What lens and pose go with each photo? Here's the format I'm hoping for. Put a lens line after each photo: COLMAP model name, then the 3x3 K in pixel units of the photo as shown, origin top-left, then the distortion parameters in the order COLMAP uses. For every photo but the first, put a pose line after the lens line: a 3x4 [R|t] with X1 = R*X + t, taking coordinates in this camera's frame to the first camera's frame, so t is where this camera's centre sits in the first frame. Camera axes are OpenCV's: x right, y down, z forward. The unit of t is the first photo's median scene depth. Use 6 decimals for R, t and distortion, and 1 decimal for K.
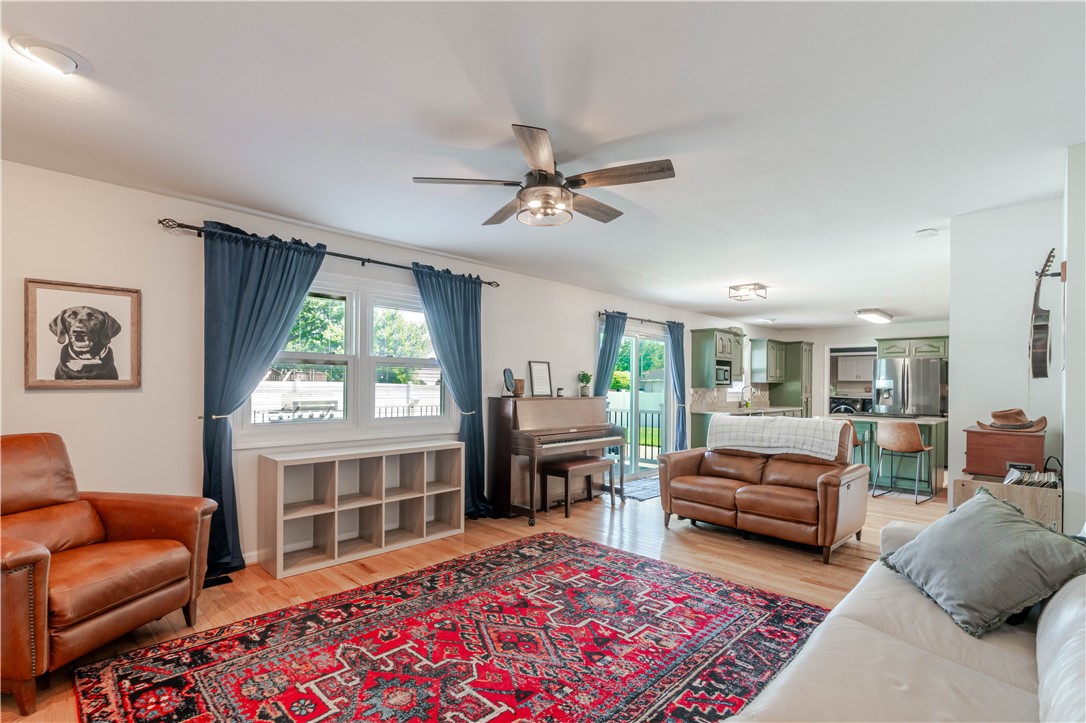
lens RADIAL K [[510.3, 0, 557.3], [0, 510.3, 381.3], [0, 0, 1]] dist [-0.003129, 0.000214]
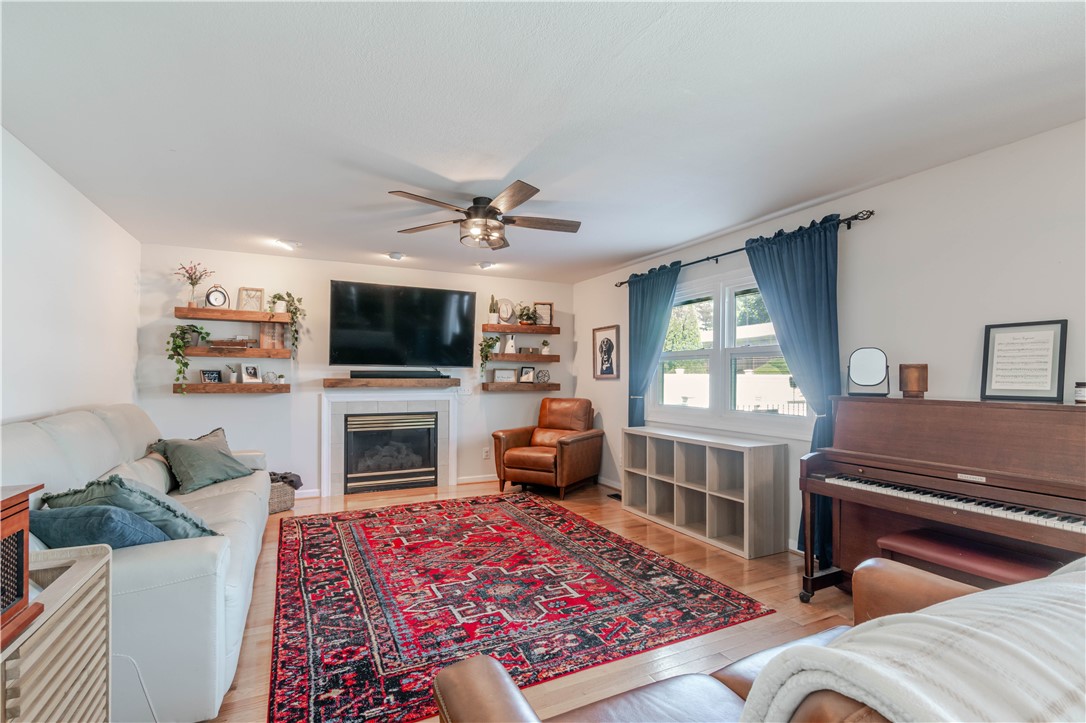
lens RADIAL K [[510.3, 0, 544.0], [0, 510.3, 370.1], [0, 0, 1]] dist [-0.003129, 0.000214]
pose [[-0.350974, -0.023718, -0.936085, 1.019332], [-0.002848, 0.999702, -0.024262, 0.028744], [0.936381, -0.005849, -0.350937, 1.457034]]
